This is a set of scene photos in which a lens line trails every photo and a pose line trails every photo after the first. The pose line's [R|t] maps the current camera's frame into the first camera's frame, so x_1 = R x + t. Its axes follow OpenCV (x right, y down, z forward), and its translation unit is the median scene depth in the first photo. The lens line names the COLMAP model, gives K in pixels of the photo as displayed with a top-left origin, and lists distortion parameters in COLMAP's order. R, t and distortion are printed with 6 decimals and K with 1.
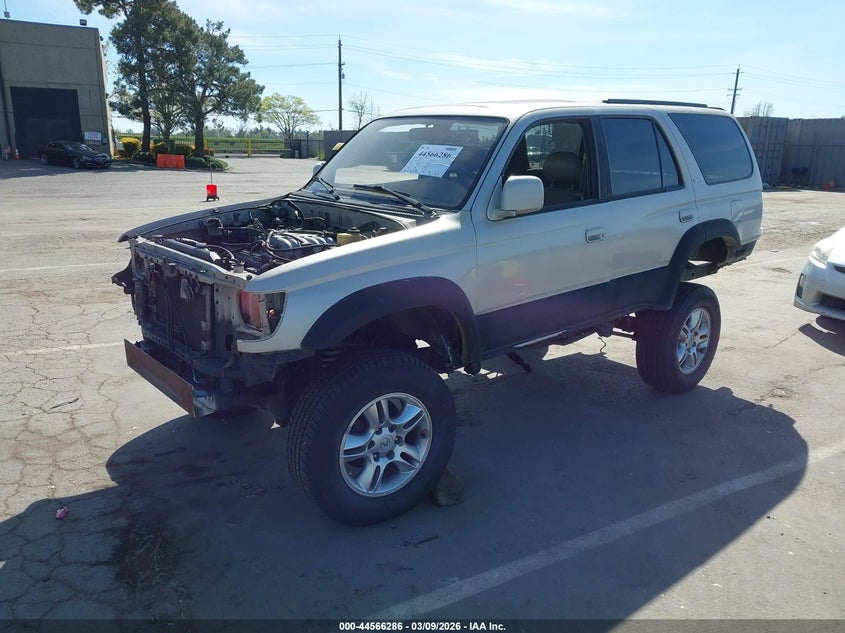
lens RADIAL K [[665.6, 0, 423.5], [0, 665.6, 317.6], [0, 0, 1]] dist [0.010991, -0.000755]
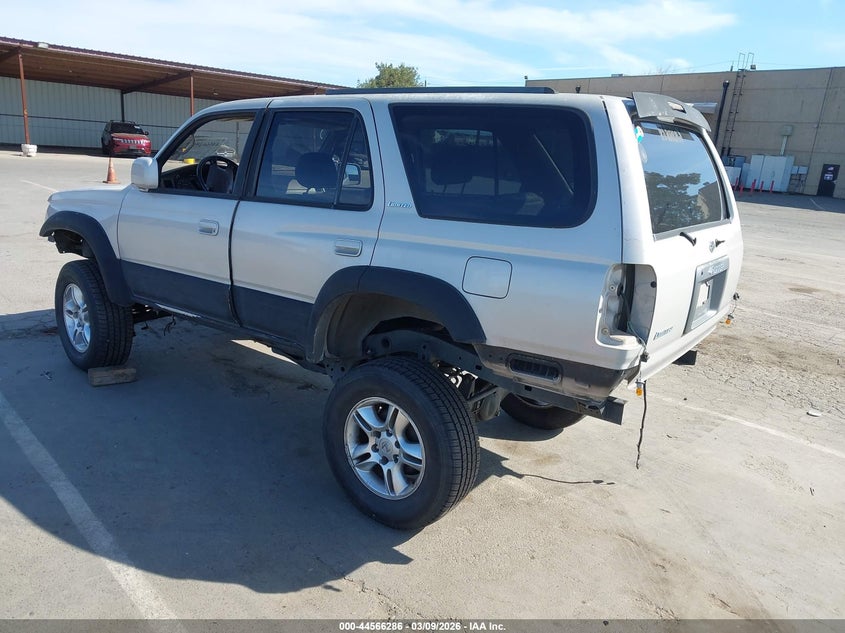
lens RADIAL K [[665.6, 0, 424.7], [0, 665.6, 318.1], [0, 0, 1]] dist [0.010991, -0.000755]
pose [[0.209087, 0.238675, -0.948323, 1.266841], [-0.319973, 0.933074, 0.164289, -0.259388], [0.924067, 0.269087, 0.271463, 1.042809]]
